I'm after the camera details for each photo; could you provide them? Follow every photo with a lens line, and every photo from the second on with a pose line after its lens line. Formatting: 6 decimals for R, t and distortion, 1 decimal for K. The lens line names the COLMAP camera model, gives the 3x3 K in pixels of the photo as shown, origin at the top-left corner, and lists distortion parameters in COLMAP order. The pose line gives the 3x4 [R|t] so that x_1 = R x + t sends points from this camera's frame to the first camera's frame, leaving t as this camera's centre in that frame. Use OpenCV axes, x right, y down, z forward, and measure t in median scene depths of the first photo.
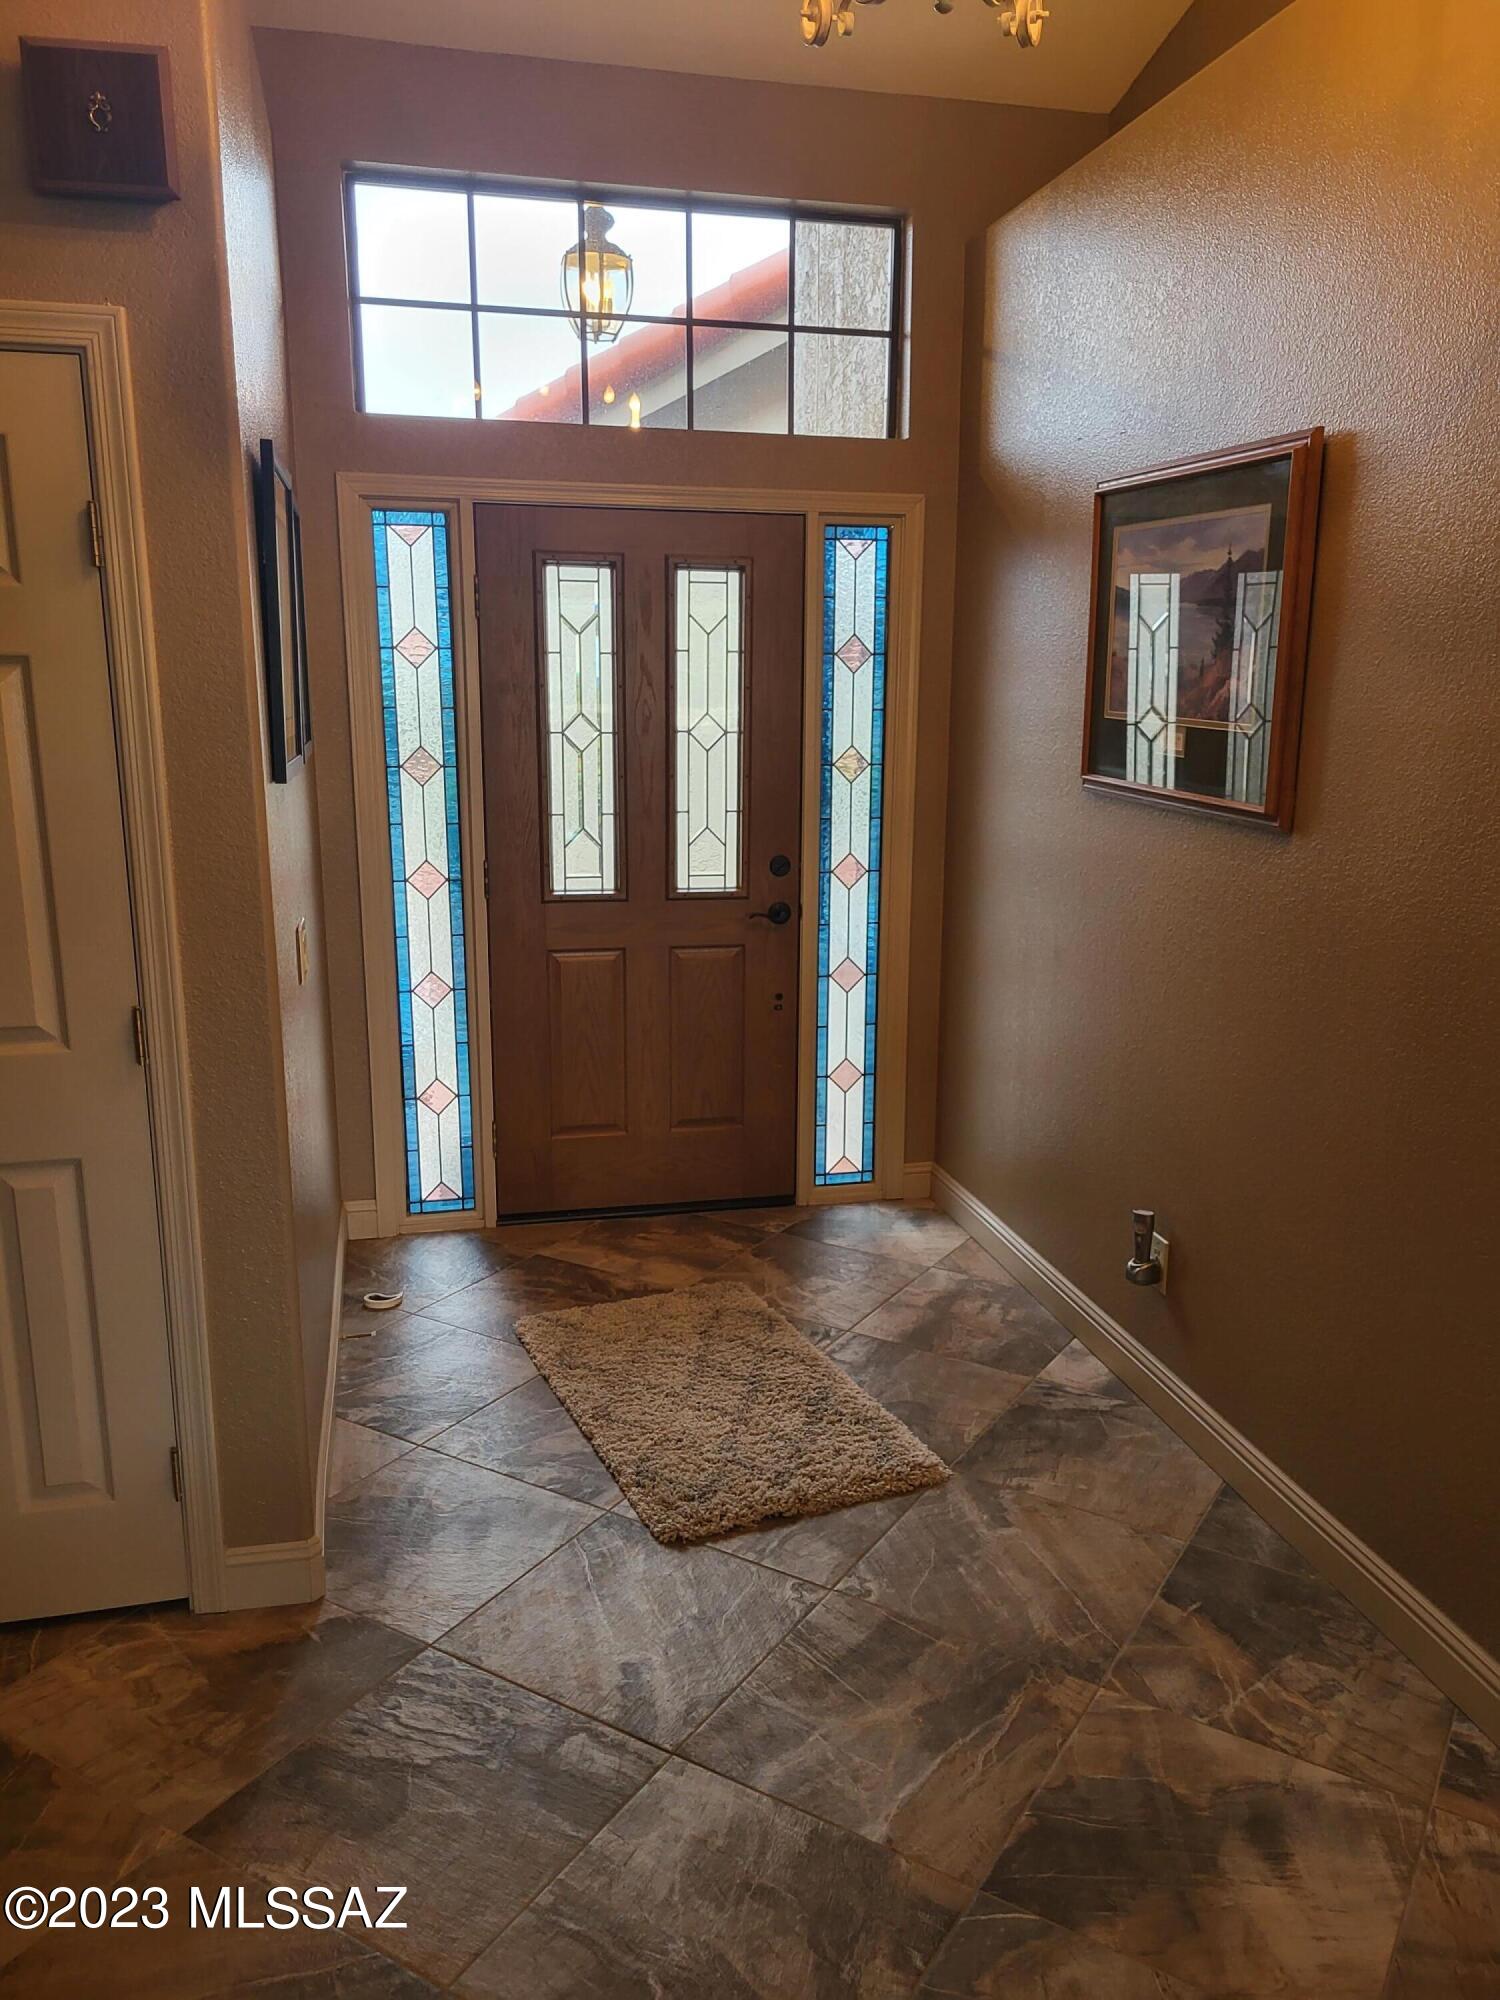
lens RADIAL K [[1531.9, 0, 750.8], [0, 1531.9, 996.8], [0, 0, 1]] dist [0.034874, -0.021875]
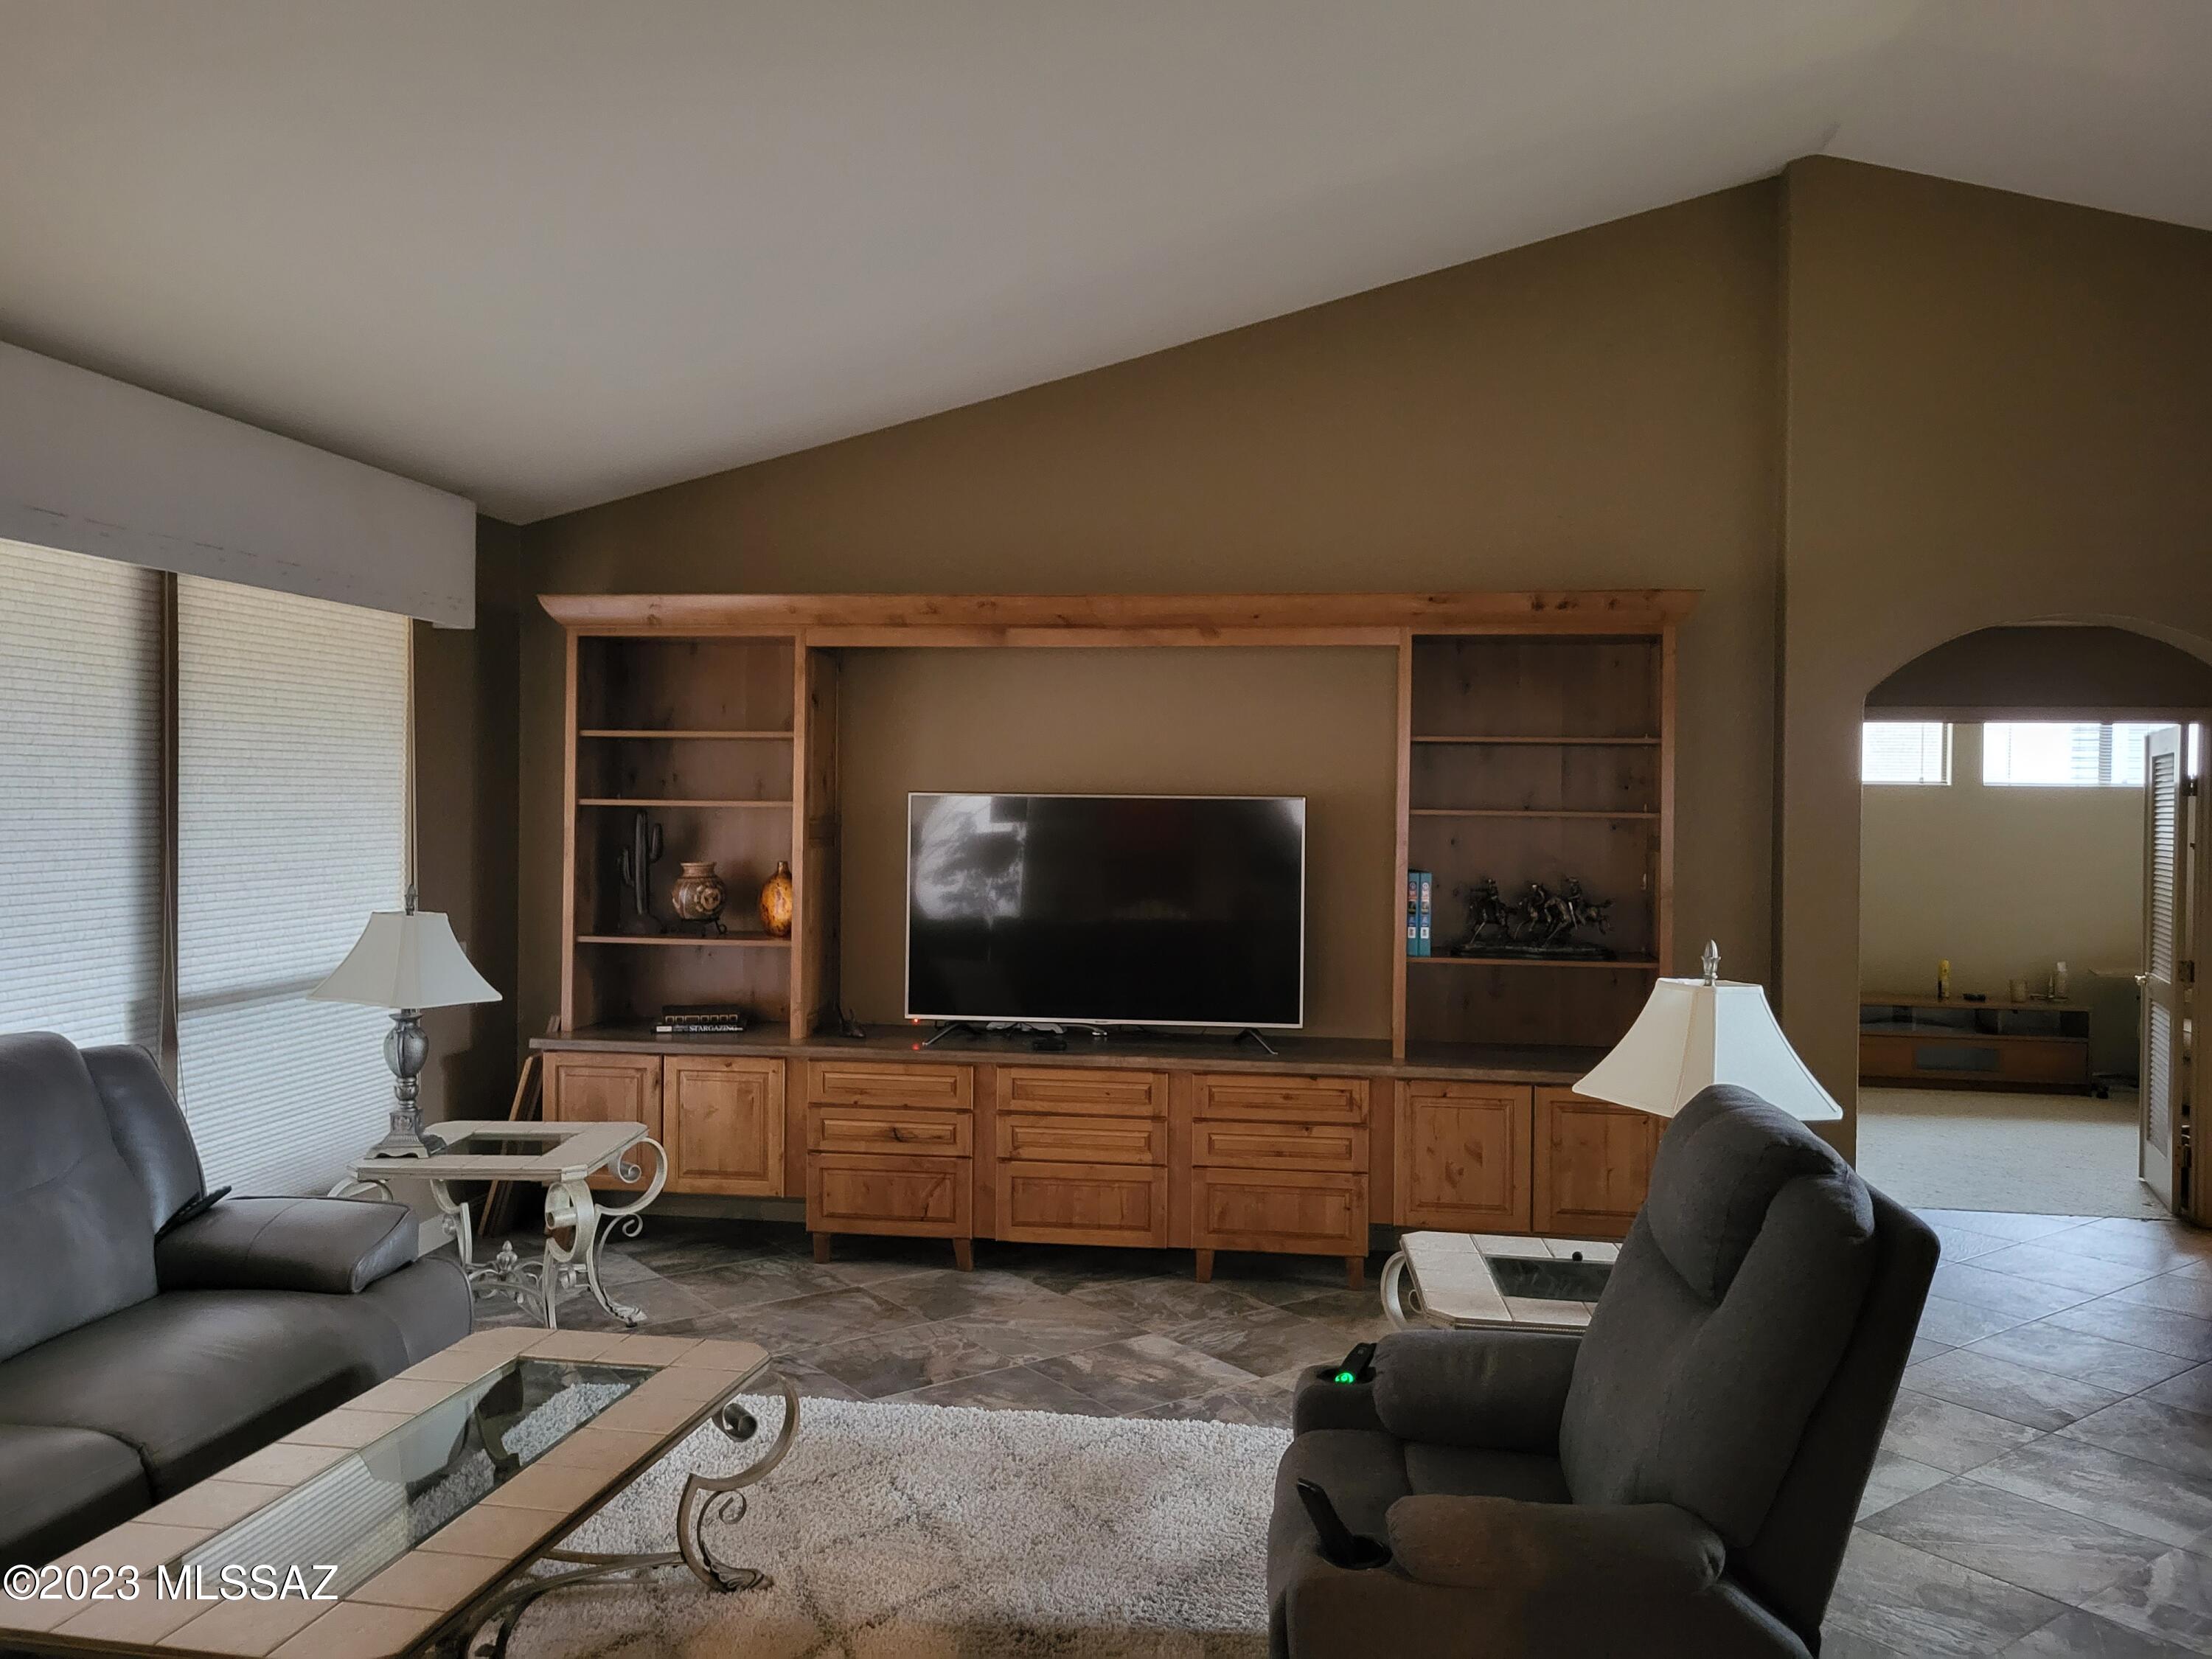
lens RADIAL K [[1694.3, 0, 1108.0], [0, 1694.3, 827.3], [0, 0, 1]] dist [0.034874, -0.021875]
pose [[-0.920136, -0.017585, 0.391205, -0.627888], [0.075307, 0.972399, 0.220837, -0.591293], [-0.384291, 0.232660, -0.893415, 2.542155]]
